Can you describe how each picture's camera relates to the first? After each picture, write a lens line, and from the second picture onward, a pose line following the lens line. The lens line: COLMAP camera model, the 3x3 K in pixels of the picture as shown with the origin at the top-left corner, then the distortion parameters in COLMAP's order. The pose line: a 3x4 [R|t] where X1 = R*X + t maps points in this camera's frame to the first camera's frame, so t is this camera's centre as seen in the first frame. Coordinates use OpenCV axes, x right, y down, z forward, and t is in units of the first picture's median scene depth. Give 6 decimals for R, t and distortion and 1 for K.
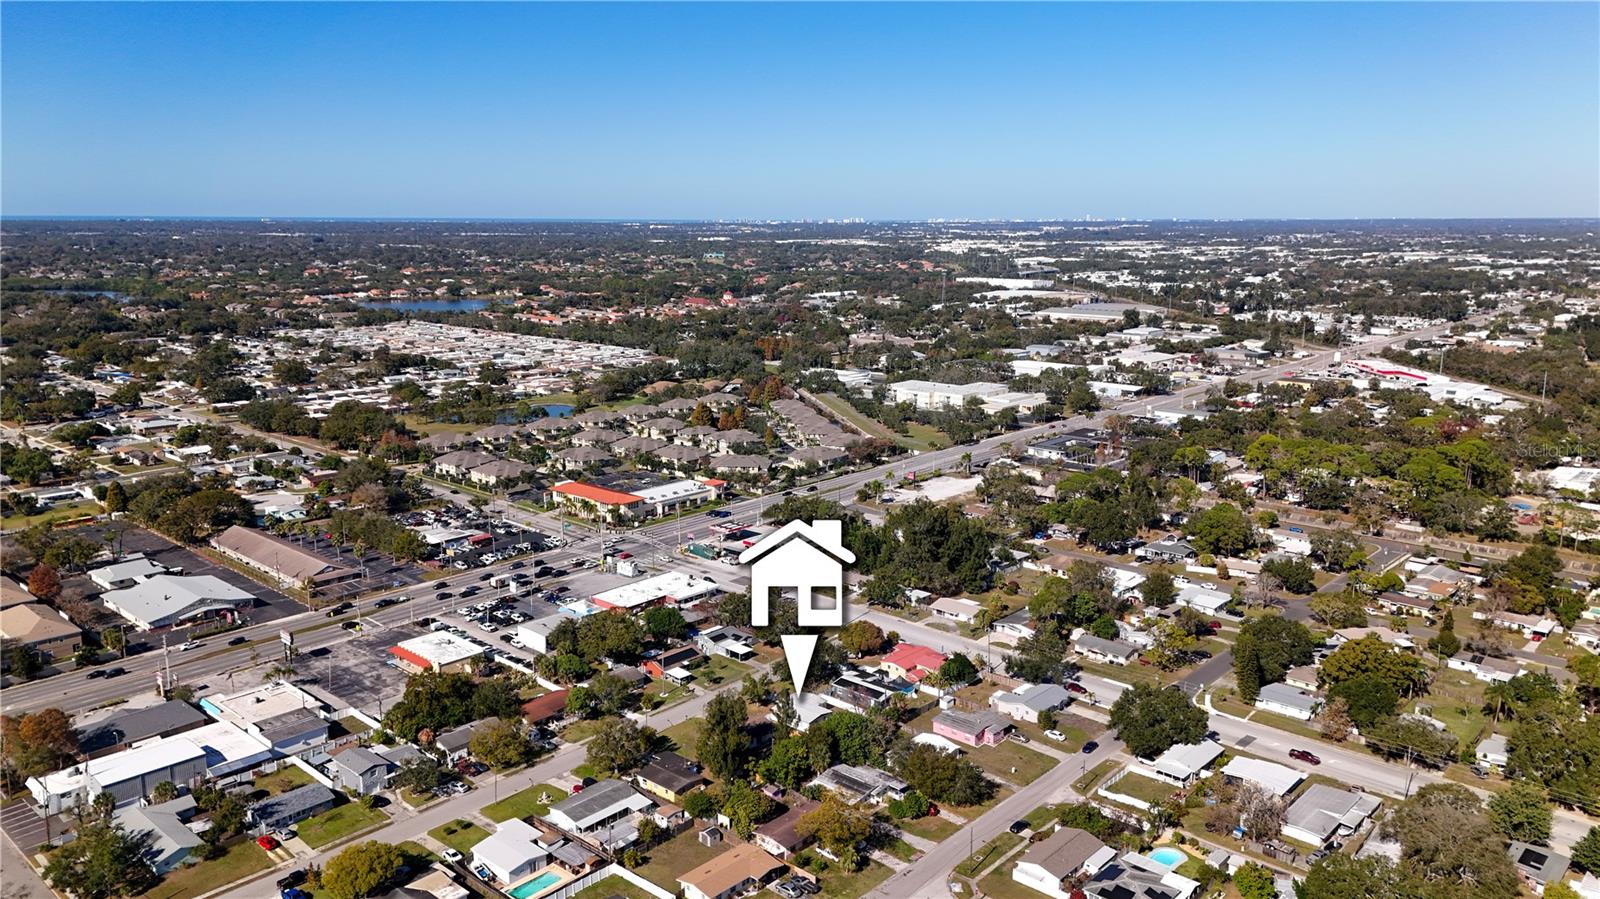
lens RADIAL K [[1164.6, 0, 800.0], [0, 1164.6, 449.5], [0, 0, 1]] dist [0.049005, -0.001176]
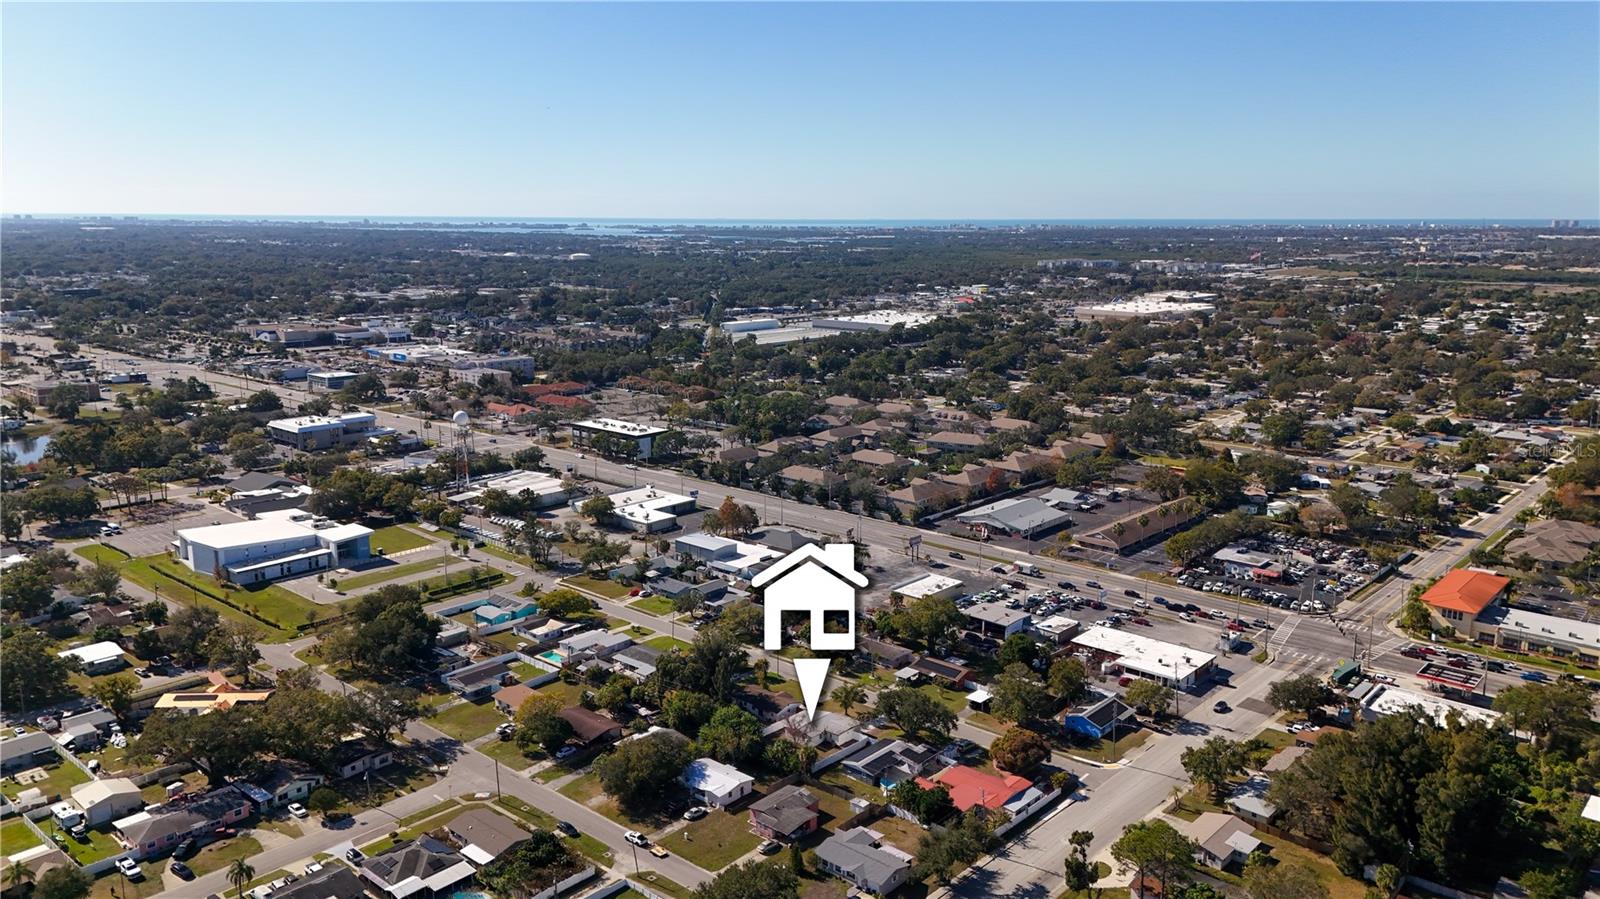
lens RADIAL K [[1164.6, 0, 800.0], [0, 1164.6, 449.5], [0, 0, 1]] dist [0.049005, -0.001176]
pose [[-0.003207, 0.197208, -0.980356, 0.726329], [-0.198526, 0.960722, 0.193908, -0.146561], [0.980090, 0.195248, 0.036070, 0.723702]]
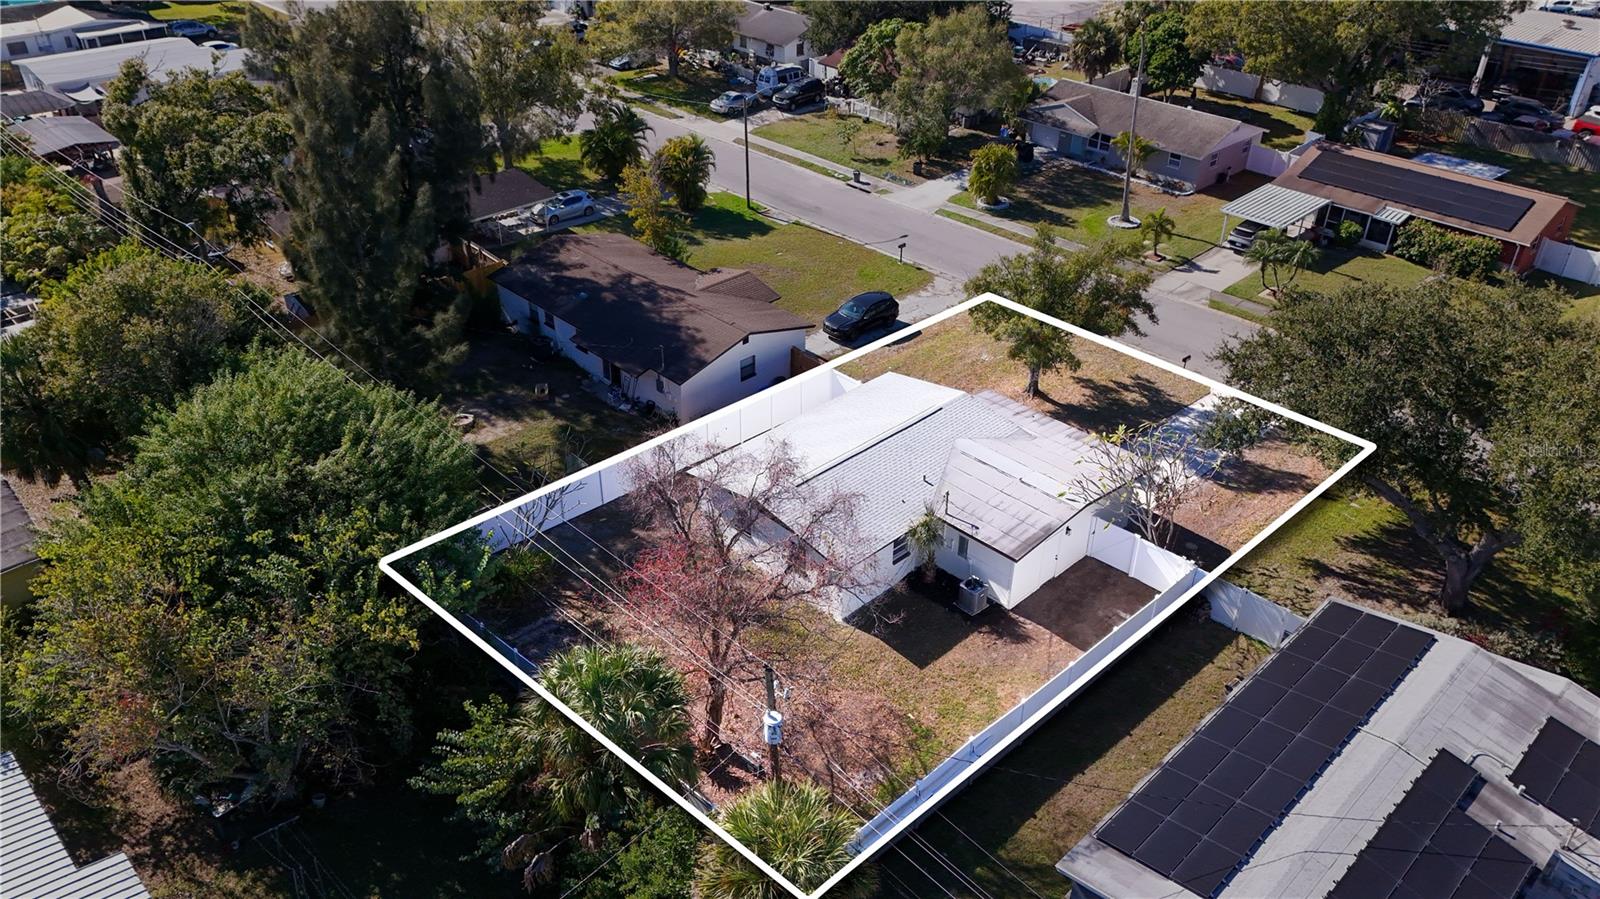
lens RADIAL K [[1164.6, 0, 800.0], [0, 1164.6, 449.5], [0, 0, 1]] dist [0.049005, -0.001176]
pose [[-0.082065, 0.531271, -0.843218, 0.092298], [-0.198638, 0.820377, 0.536213, 0.114678], [0.976631, 0.211499, 0.038206, 0.785767]]
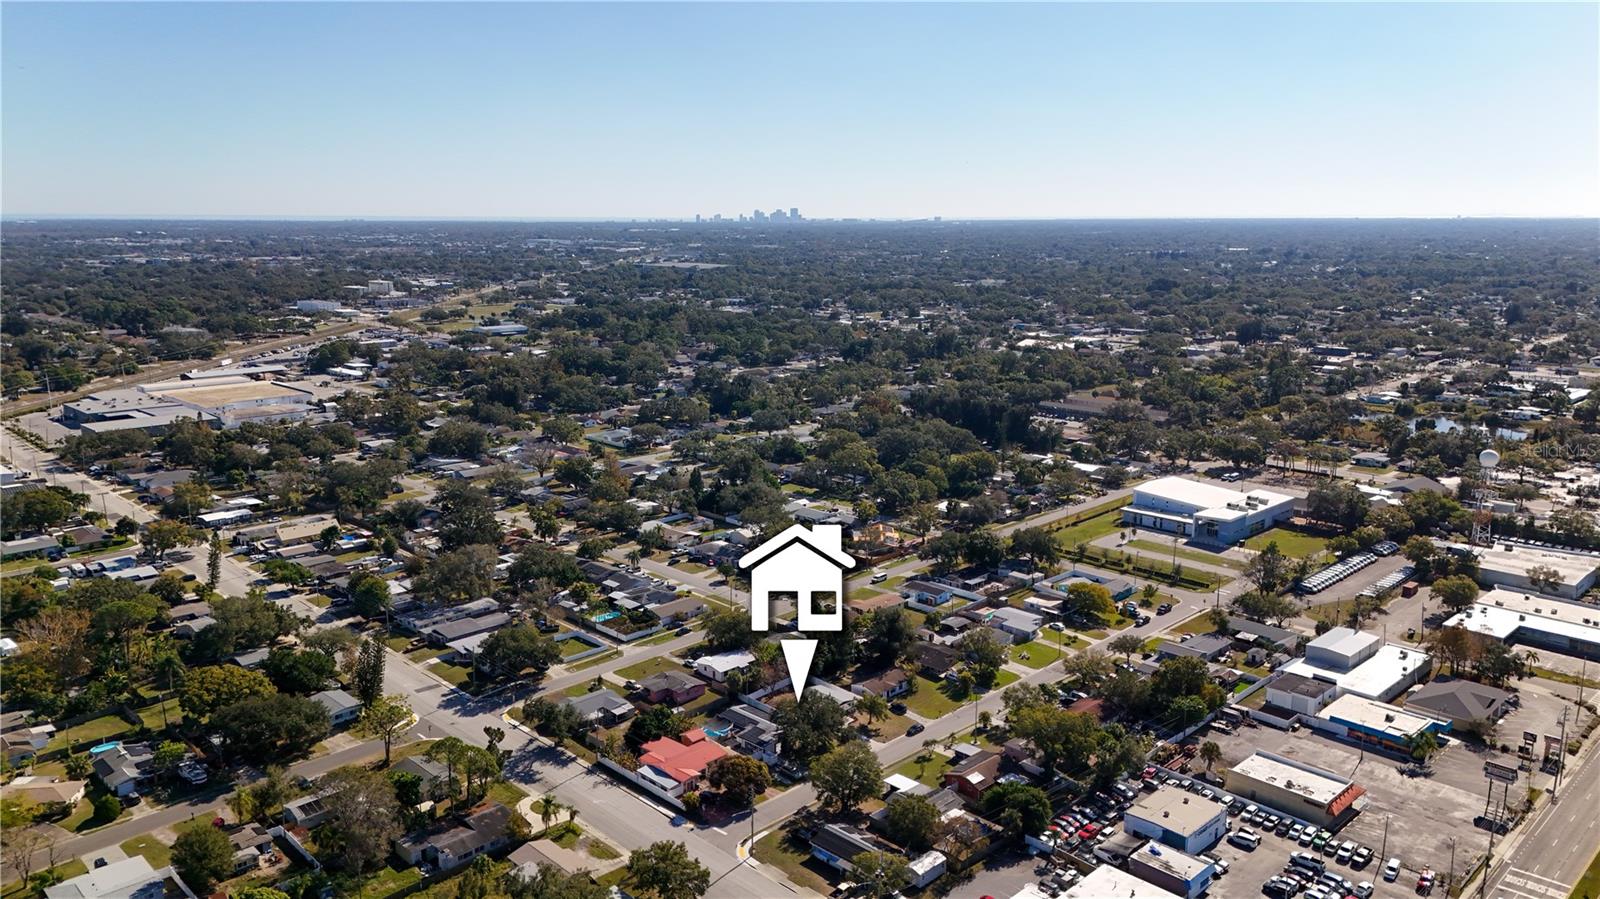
lens RADIAL K [[1164.6, 0, 800.0], [0, 1164.6, 449.5], [0, 0, 1]] dist [0.049005, -0.001176]
pose [[-0.997921, -0.015560, 0.062544, -0.042247], [0.009906, 0.921858, 0.387401, -0.303657], [-0.063684, 0.387216, -0.919787, 1.497636]]
